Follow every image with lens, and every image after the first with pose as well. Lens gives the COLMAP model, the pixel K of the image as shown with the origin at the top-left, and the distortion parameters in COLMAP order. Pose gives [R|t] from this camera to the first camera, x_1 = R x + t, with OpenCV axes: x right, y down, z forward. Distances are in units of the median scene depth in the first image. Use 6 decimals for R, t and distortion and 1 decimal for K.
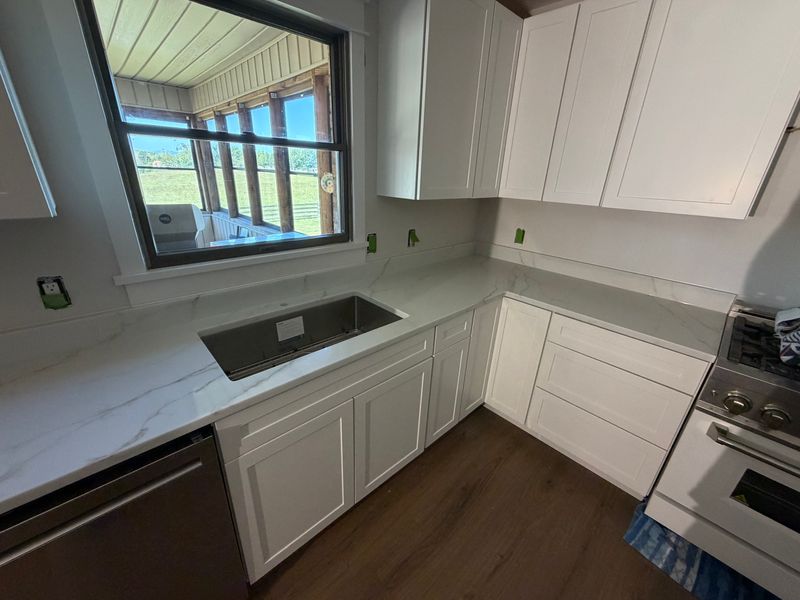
lens RADIAL K [[319.0, 0, 399.7], [0, 319.0, 300.8], [0, 0, 1]] dist [-0.000604, 0.000668]
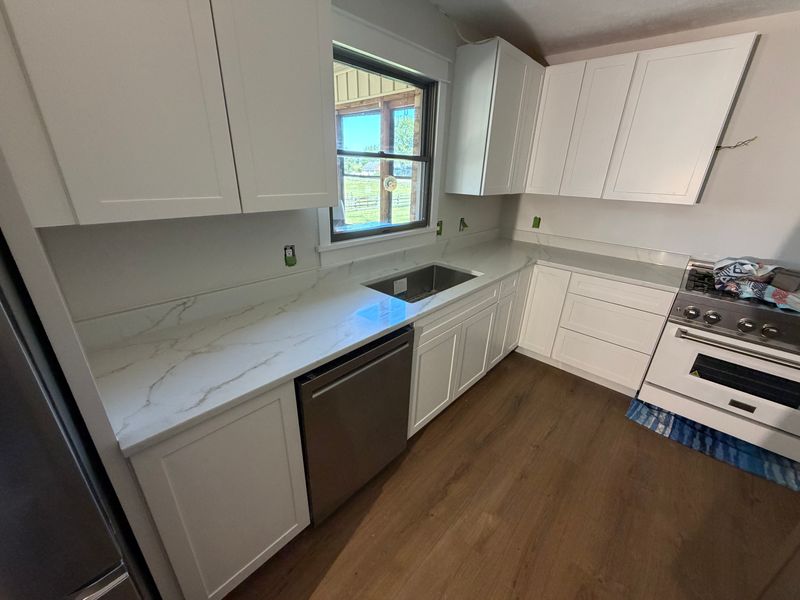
lens RADIAL K [[319.0, 0, 399.0], [0, 319.0, 301.1], [0, 0, 1]] dist [-0.000604, 0.000668]
pose [[0.997184, -0.034172, 0.066755, -0.440265], [0.033755, 0.999403, 0.007369, 0.141318], [-0.066967, -0.005095, 0.997742, -0.427660]]
